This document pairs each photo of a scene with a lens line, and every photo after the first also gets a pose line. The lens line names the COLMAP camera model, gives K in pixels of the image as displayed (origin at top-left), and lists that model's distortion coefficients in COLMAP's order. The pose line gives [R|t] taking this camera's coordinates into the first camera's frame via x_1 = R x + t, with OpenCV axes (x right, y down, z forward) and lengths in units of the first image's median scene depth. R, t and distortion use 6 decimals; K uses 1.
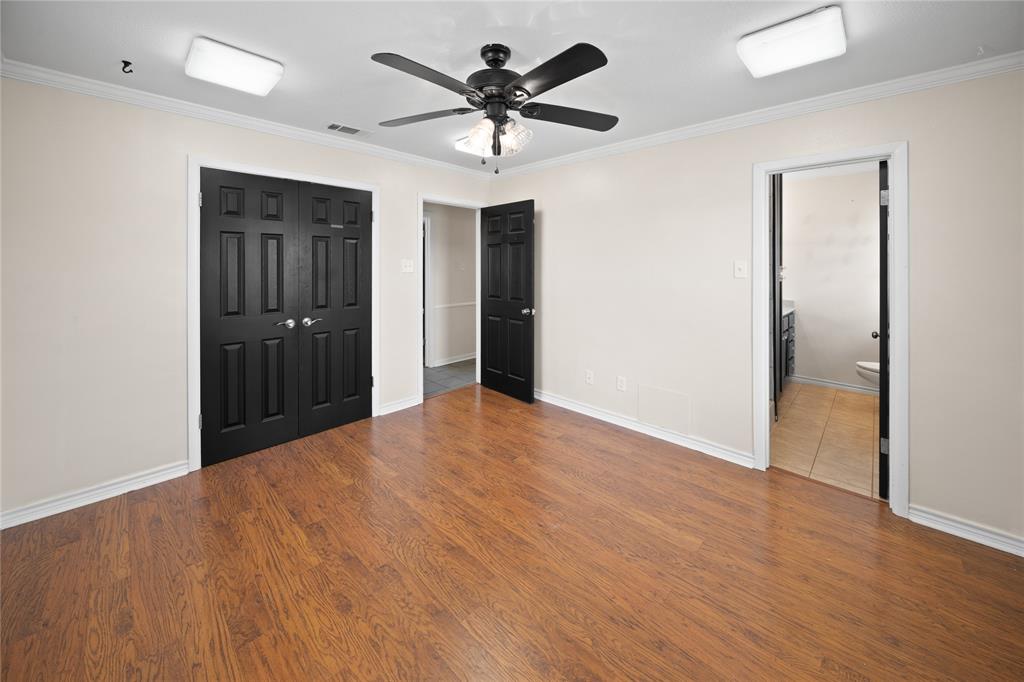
lens RADIAL K [[355.5, 0, 505.9], [0, 355.5, 348.3], [0, 0, 1]] dist [-0.001719, 0.000155]
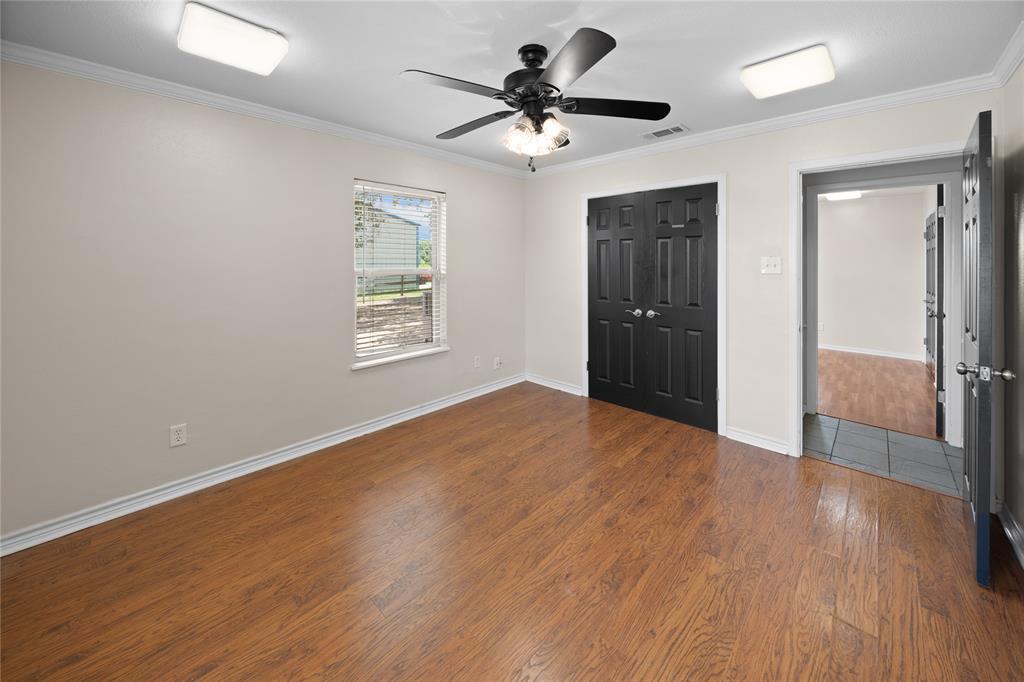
lens RADIAL K [[358.0, 0, 512.0], [0, 358.0, 341.0], [0, 0, 1]] dist [0.002070, 0.000076]
pose [[0.050182, 0.208115, -0.976816, 0.785407], [-0.225541, 0.955145, 0.191911, -0.154540], [0.972940, 0.210682, 0.094869, 0.671858]]
